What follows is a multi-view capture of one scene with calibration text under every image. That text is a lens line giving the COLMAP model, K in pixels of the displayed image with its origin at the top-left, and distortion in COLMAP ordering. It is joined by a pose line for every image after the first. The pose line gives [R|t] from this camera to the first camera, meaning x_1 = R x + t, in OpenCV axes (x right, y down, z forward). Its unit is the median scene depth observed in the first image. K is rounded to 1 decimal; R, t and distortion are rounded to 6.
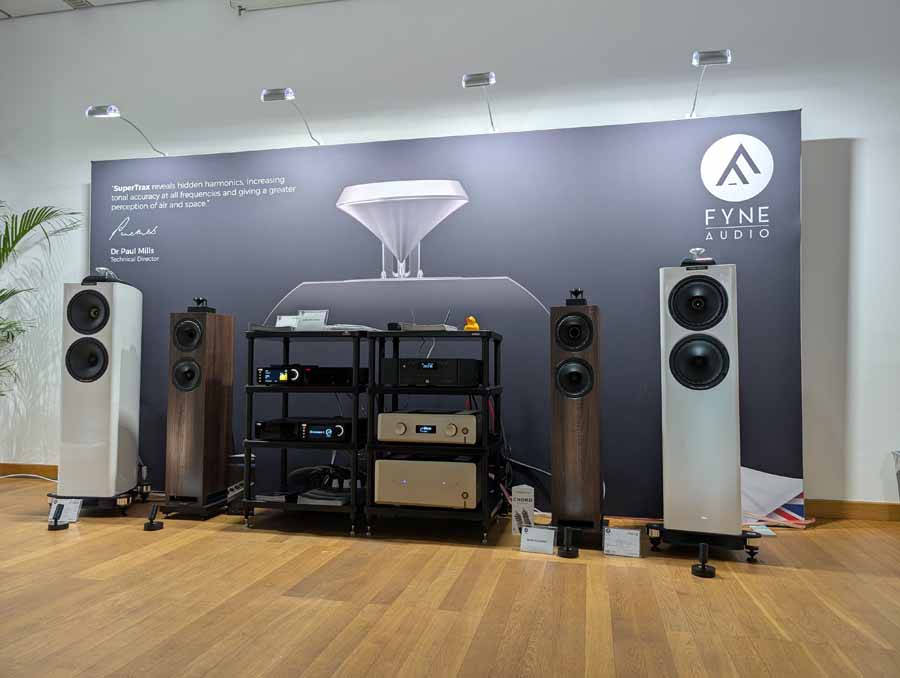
lens RADIAL K [[647.5, 0, 450.2], [0, 647.5, 338.9], [0, 0, 1]] dist [0.009839, -0.009404]
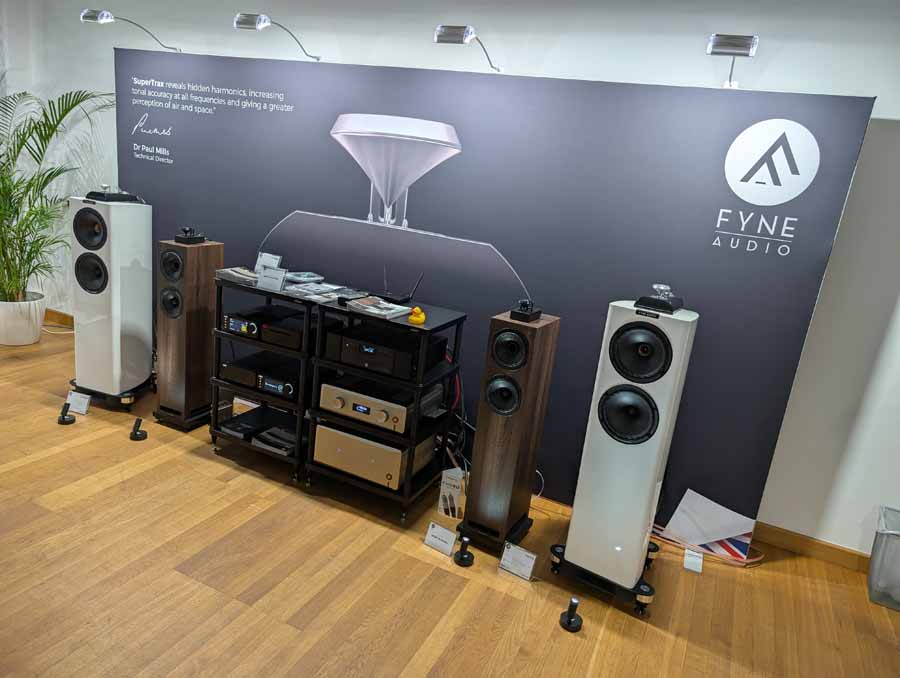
lens RADIAL K [[647.5, 0, 445.3], [0, 647.5, 334.0], [0, 0, 1]] dist [0.009839, -0.009404]
pose [[0.967683, 0.164609, -0.191035, 0.246528], [-0.101160, 0.947330, 0.303863, -0.273434], [0.230991, -0.274718, 0.933366, 0.102999]]
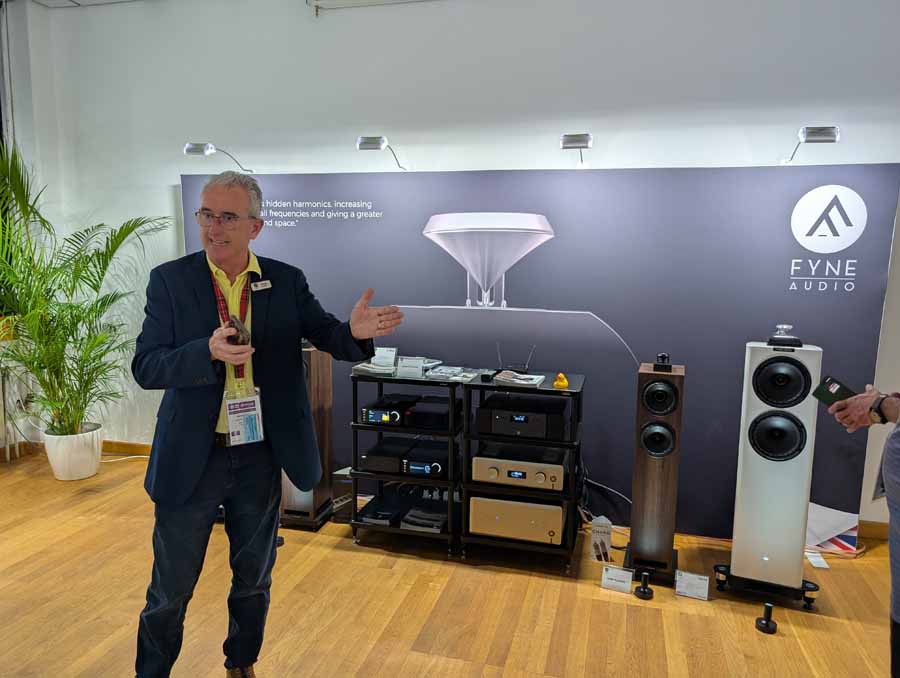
lens RADIAL K [[647.5, 0, 452.9], [0, 647.5, 341.4], [0, 0, 1]] dist [0.009839, -0.009404]
pose [[0.998903, 0.014684, -0.044461, -0.093863], [-0.006050, 0.982070, 0.188418, -0.270971], [0.046431, -0.187942, 0.981082, -0.048132]]
